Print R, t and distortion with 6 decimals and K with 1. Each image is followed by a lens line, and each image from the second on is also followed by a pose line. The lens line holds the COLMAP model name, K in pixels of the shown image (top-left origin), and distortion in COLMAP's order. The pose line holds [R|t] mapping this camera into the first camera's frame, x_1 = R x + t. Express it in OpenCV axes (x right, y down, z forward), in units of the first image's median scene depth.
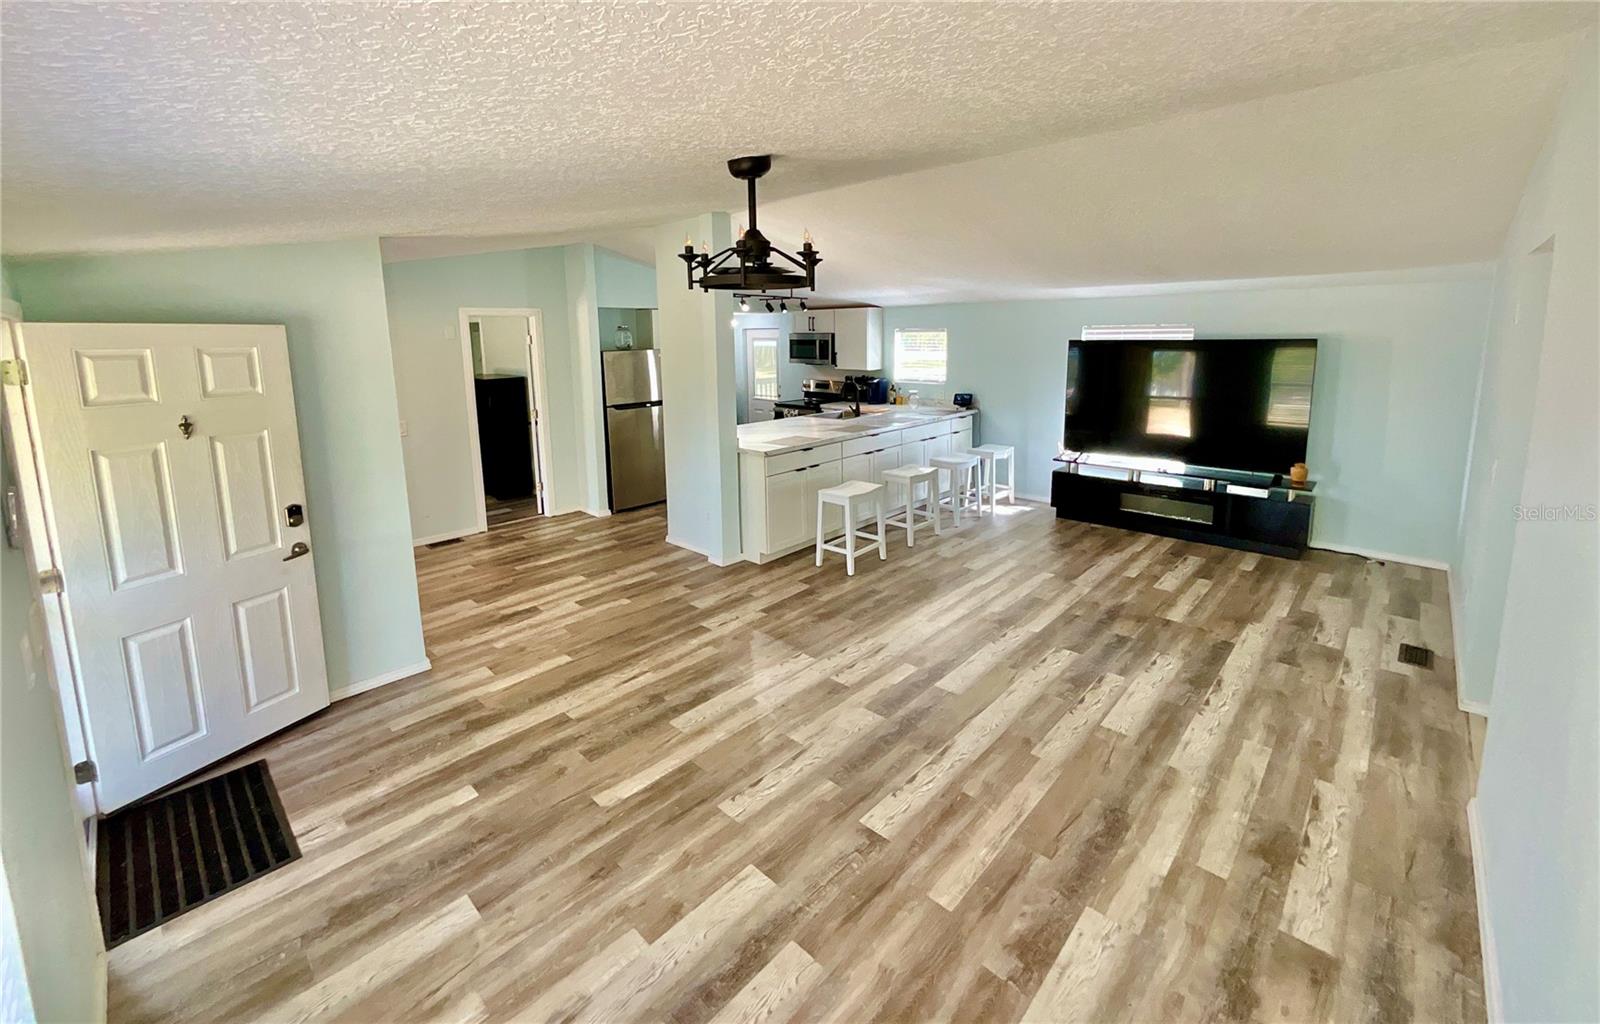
lens RADIAL K [[655.0, 0, 811.8], [0, 655.0, 421.7], [0, 0, 1]] dist [-0.003936, -0.000179]
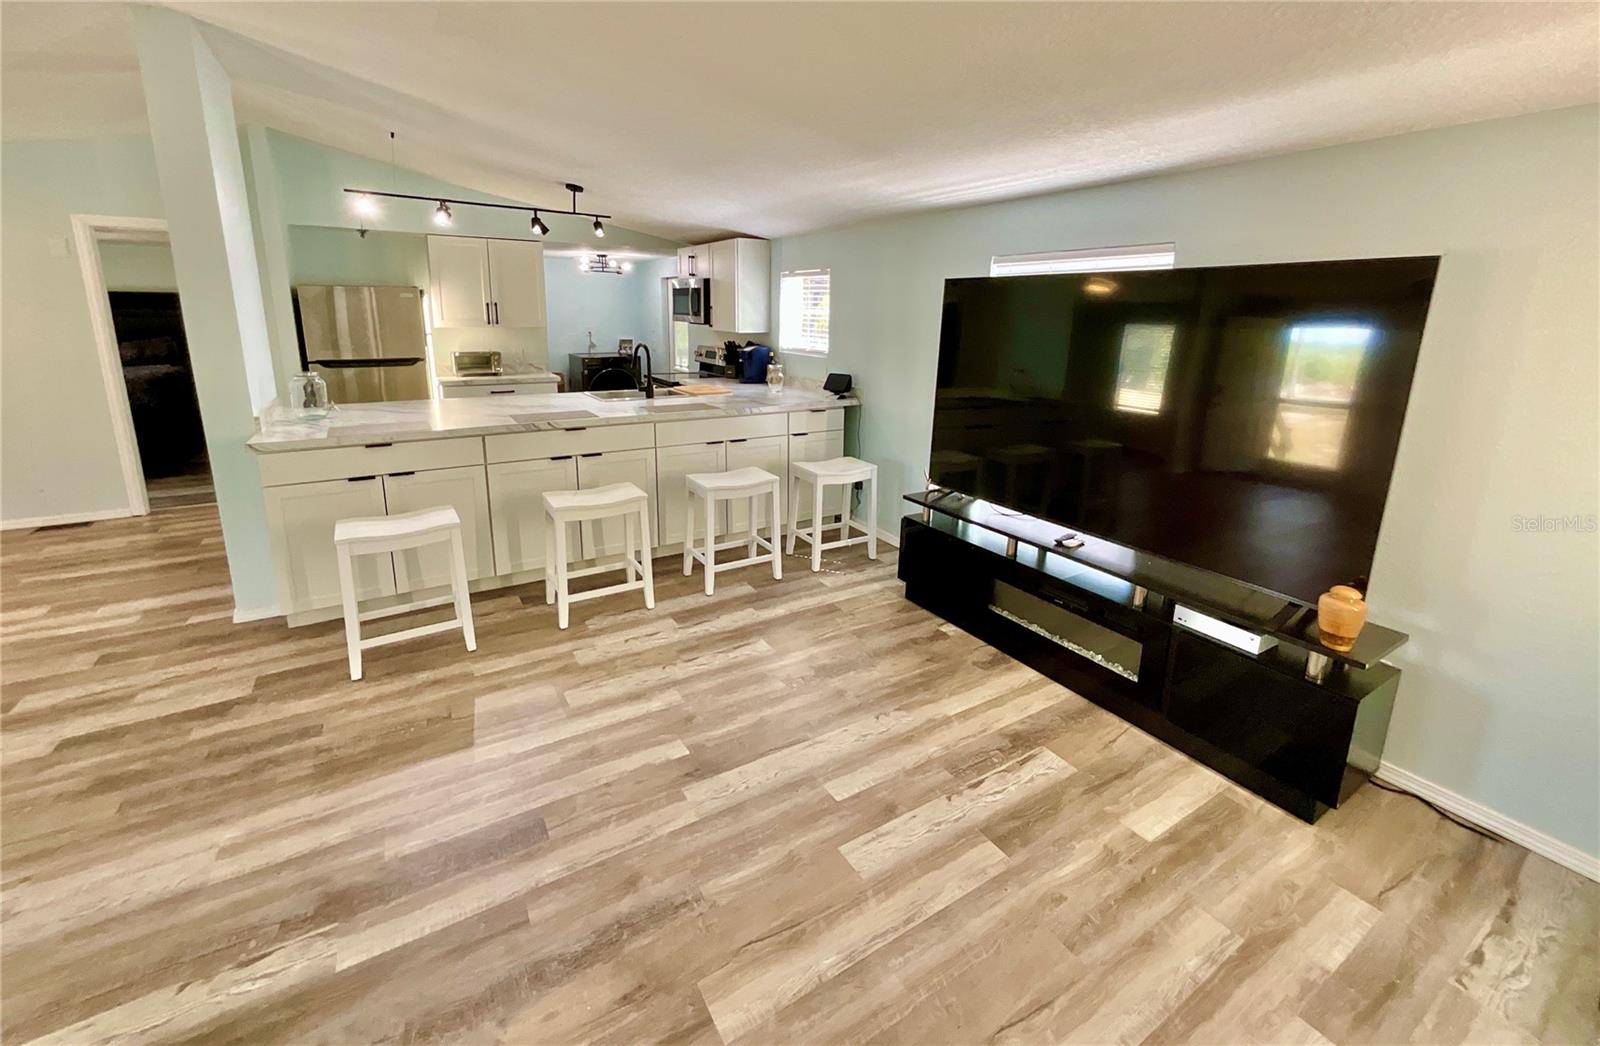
lens RADIAL K [[657.9, 0, 806.7], [0, 657.9, 446.9], [0, 0, 1]] dist [-0.001328, -0.000594]
pose [[0.964812, 0.082086, -0.249801, 0.767788], [-0.064734, 0.994934, 0.076915, -0.039364], [0.254849, -0.058038, 0.965238, 0.799658]]
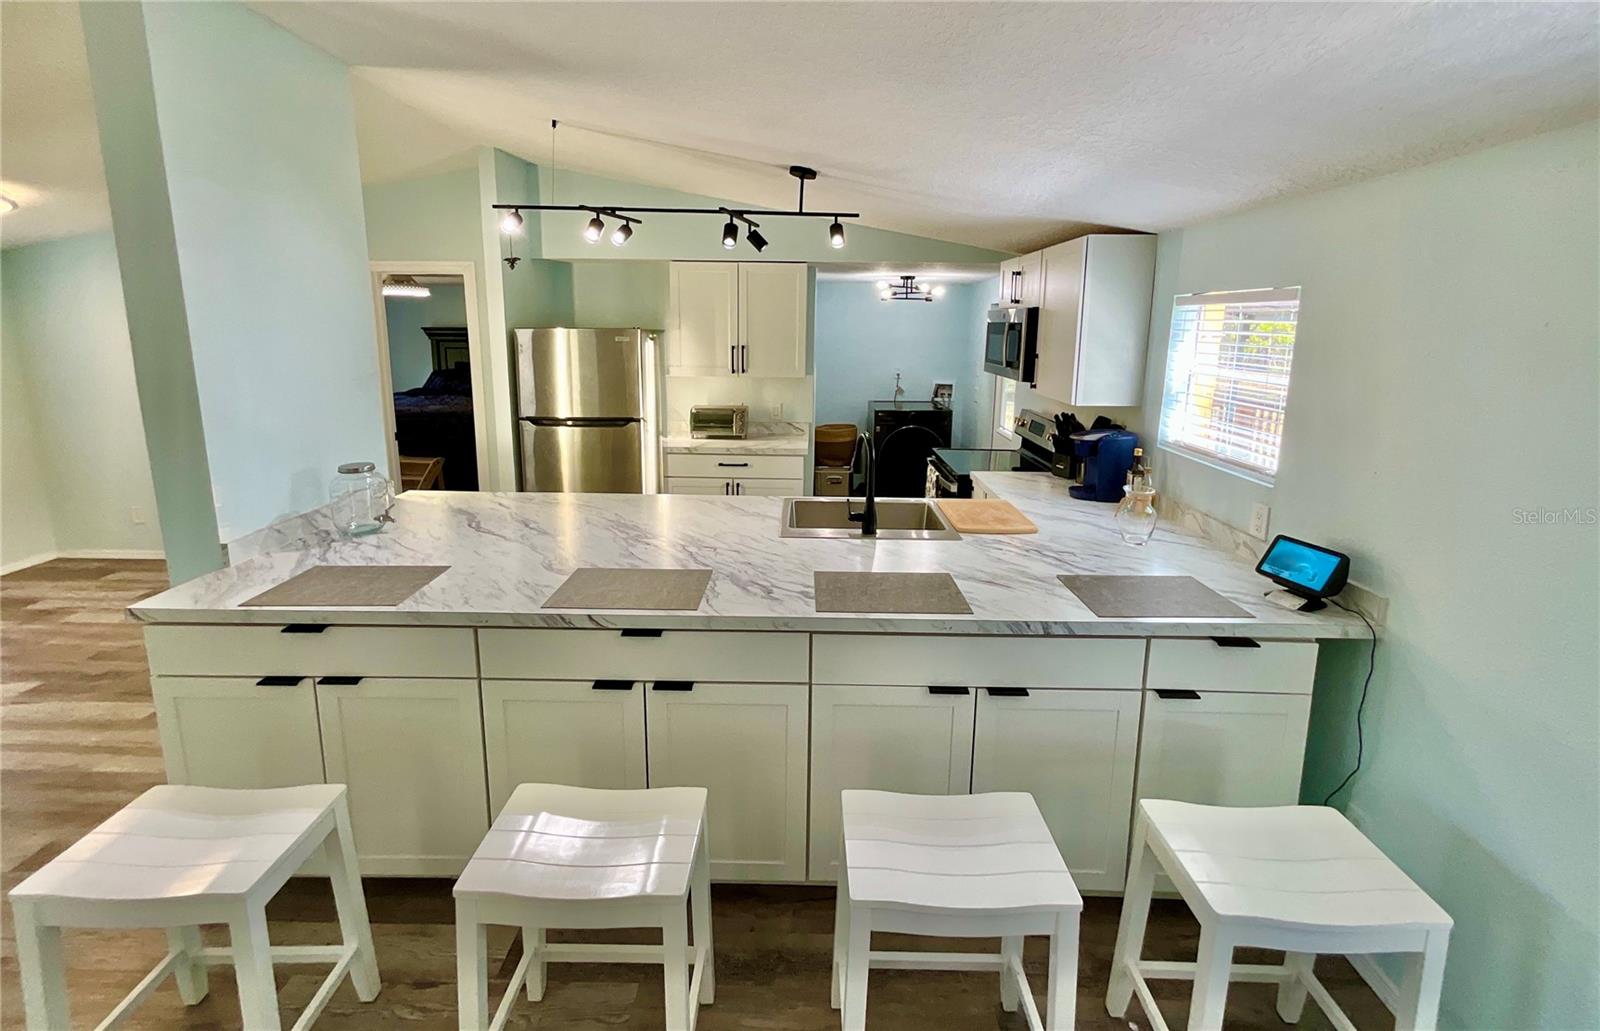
lens RADIAL K [[657.9, 0, 796.7], [0, 657.9, 431.2], [0, 0, 1]] dist [-0.001328, -0.000594]
pose [[0.666025, 0.140898, -0.732502, 0.587357], [-0.121211, 0.989390, 0.080100, -0.170869], [0.736016, 0.035439, 0.676036, 1.438068]]
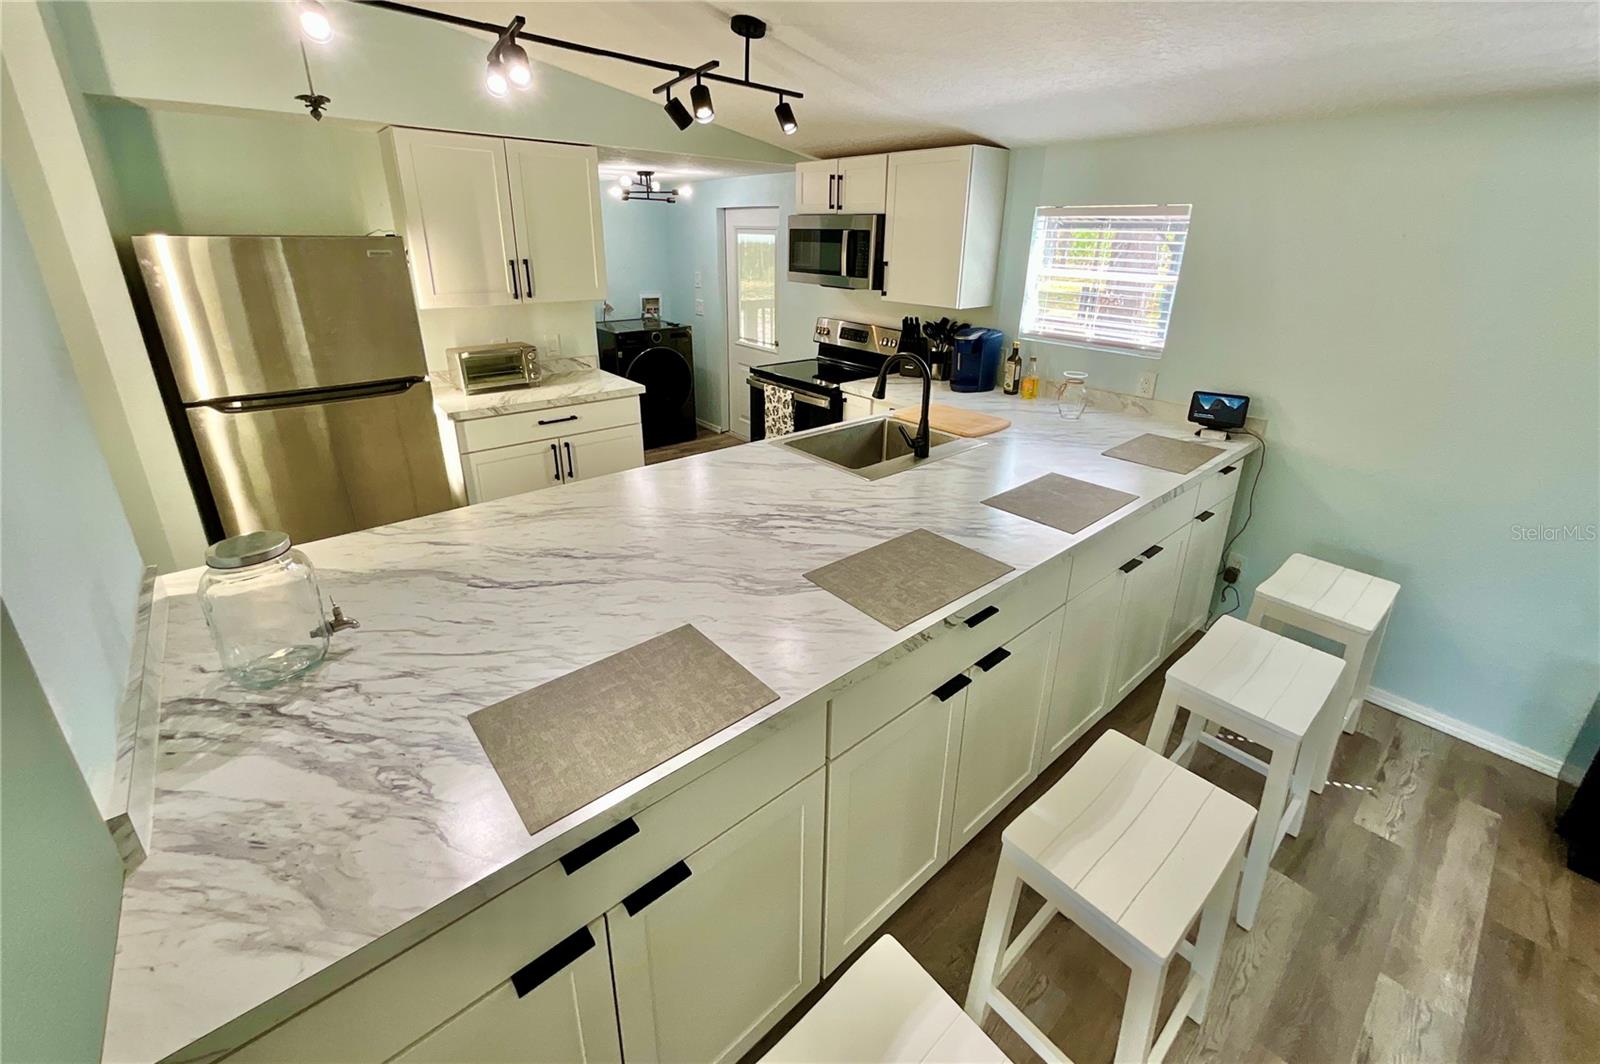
lens RADIAL K [[659.6, 0, 811.3], [0, 659.6, 466.1], [0, 0, 1]] dist [0.000450, 0.000592]
pose [[0.993316, 0.064017, -0.096048, 0.091143], [-0.043579, 0.978518, 0.201504, -0.140103], [0.106884, -0.195971, 0.974767, 1.287379]]
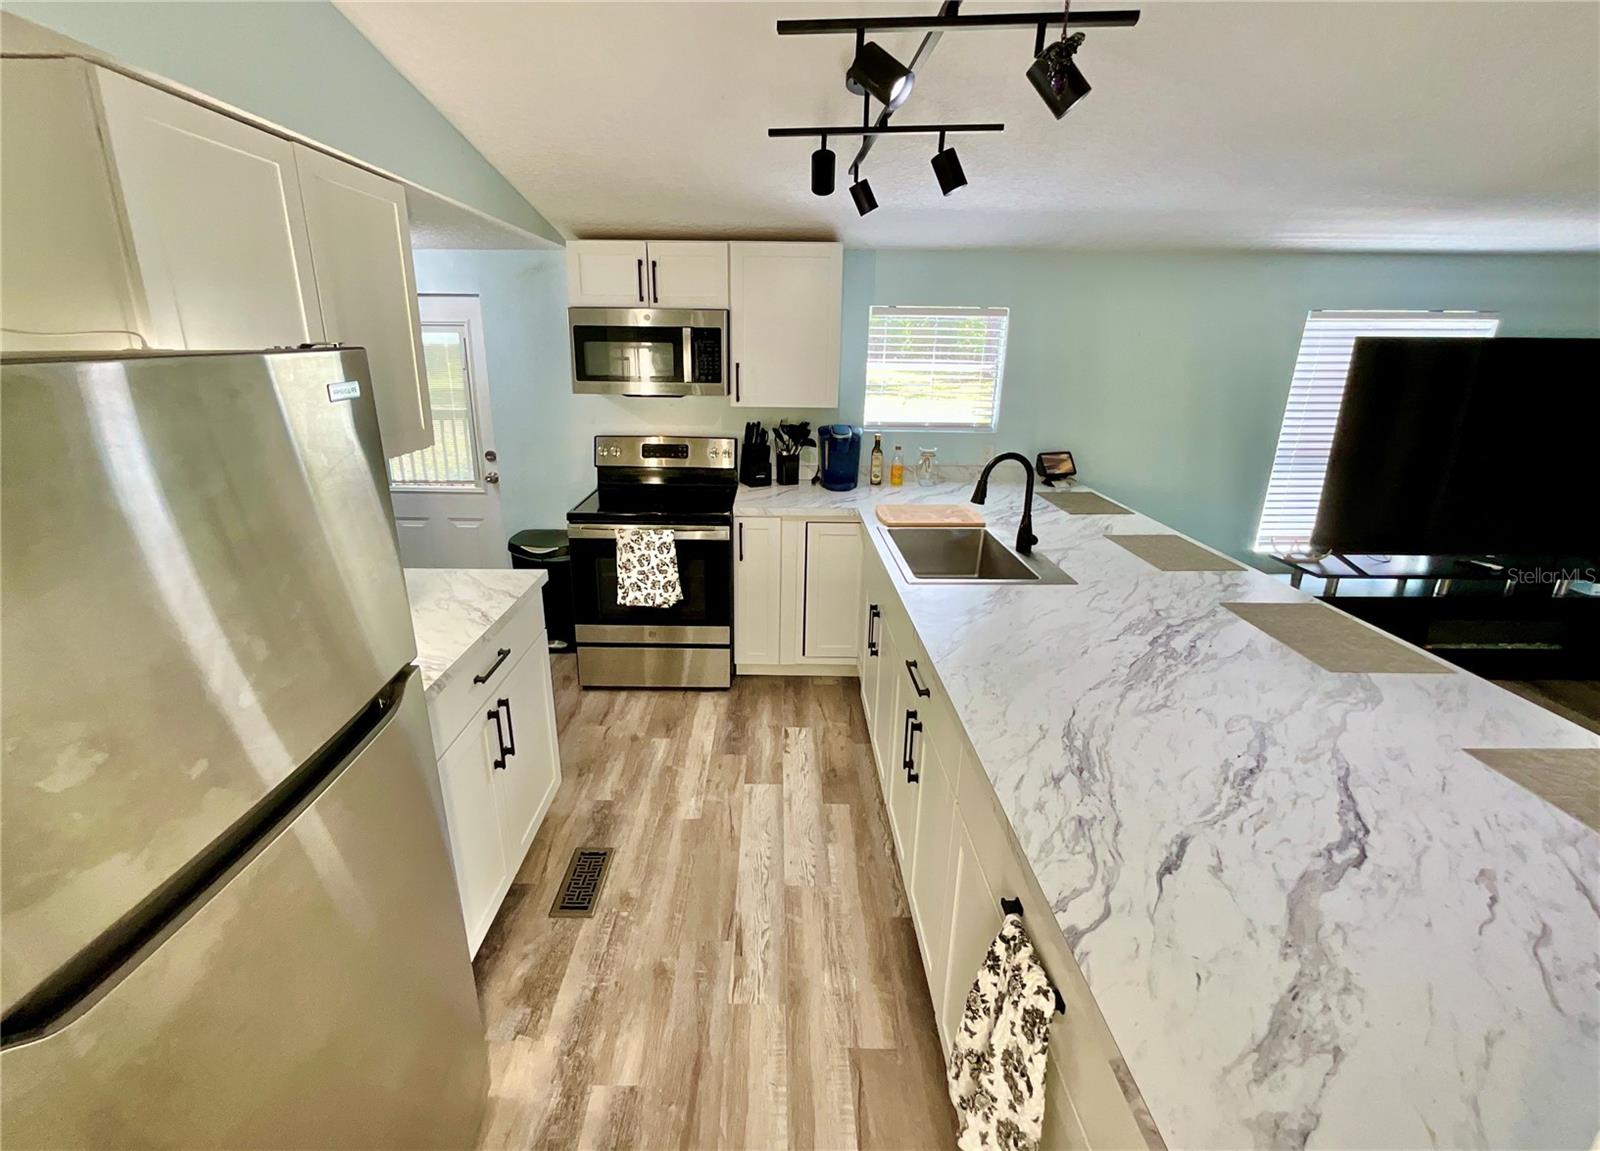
lens RADIAL K [[667.5, 0, 794.5], [0, 667.5, 531.0], [0, 0, 1]] dist [0.012844, 0.000240]
pose [[0.729381, -0.174872, 0.661380, -0.503267], [0.074230, 0.981299, 0.177598, -0.181032], [-0.680069, -0.080443, 0.728722, 1.624316]]
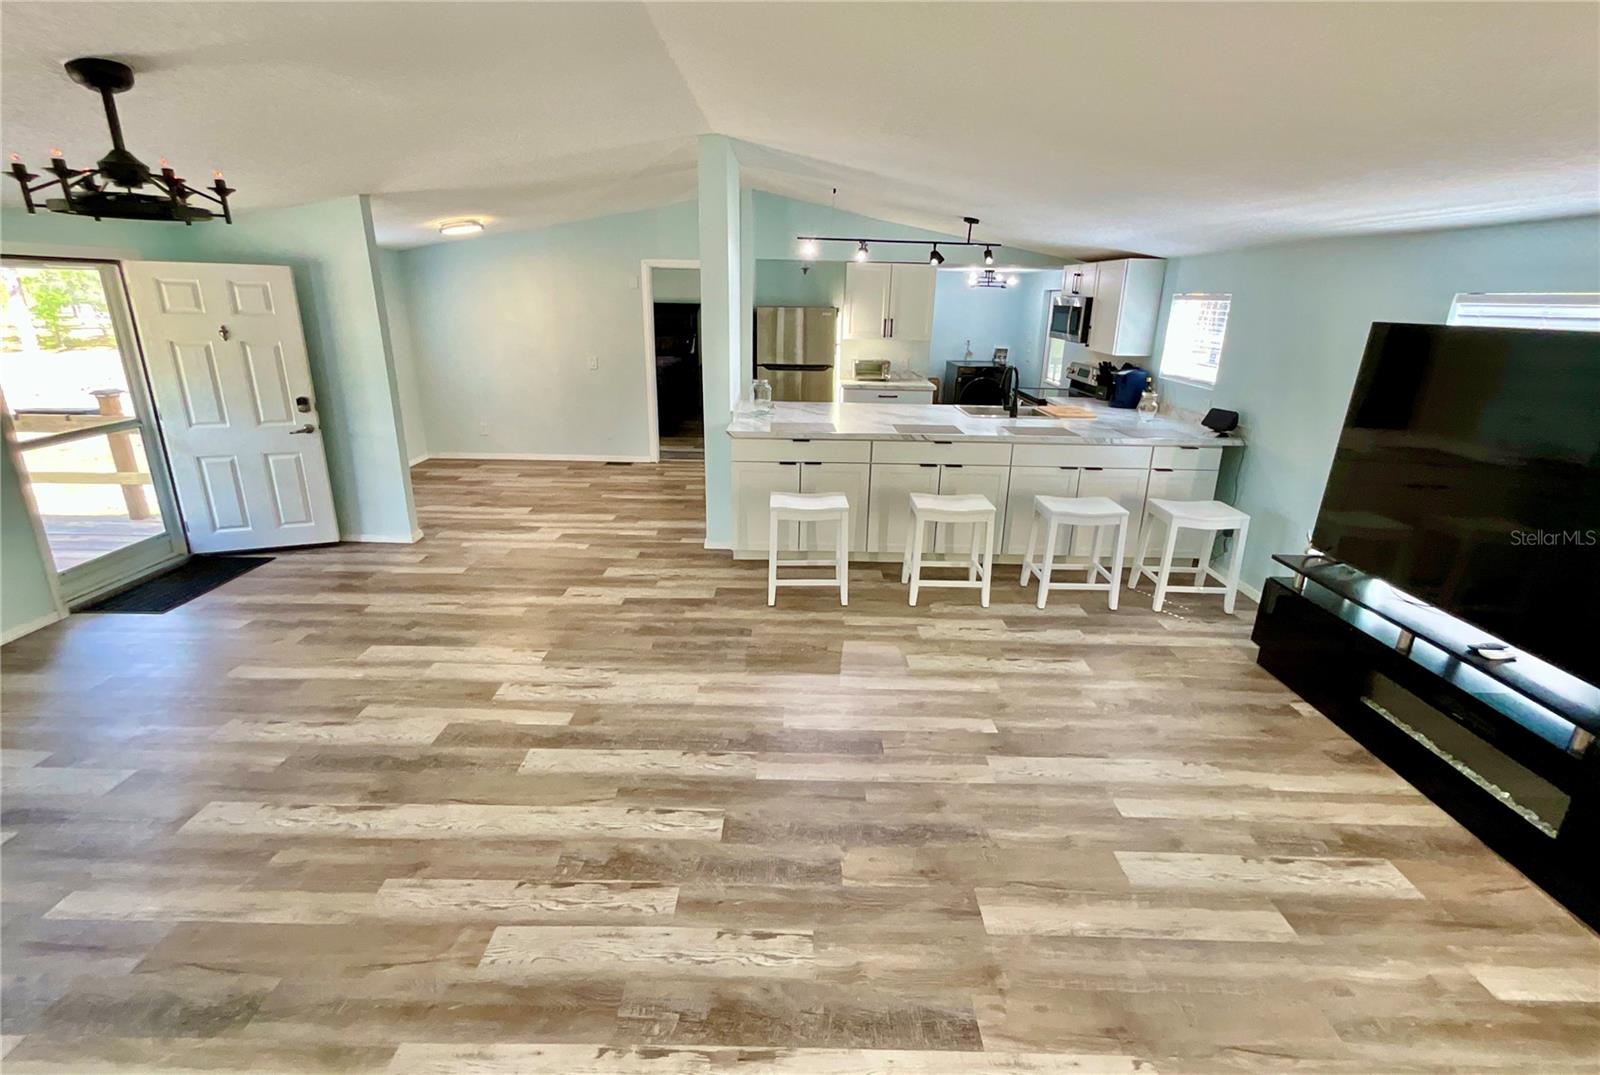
lens RADIAL K [[657.9, 0, 798.4], [0, 657.9, 479.2], [0, 0, 1]] dist [-0.001007, 0.000944]
pose [[0.676221, 0.225274, -0.701410, 0.840167], [-0.128676, 0.973581, 0.188634, -0.091895], [0.725374, -0.037304, 0.687343, 0.679669]]
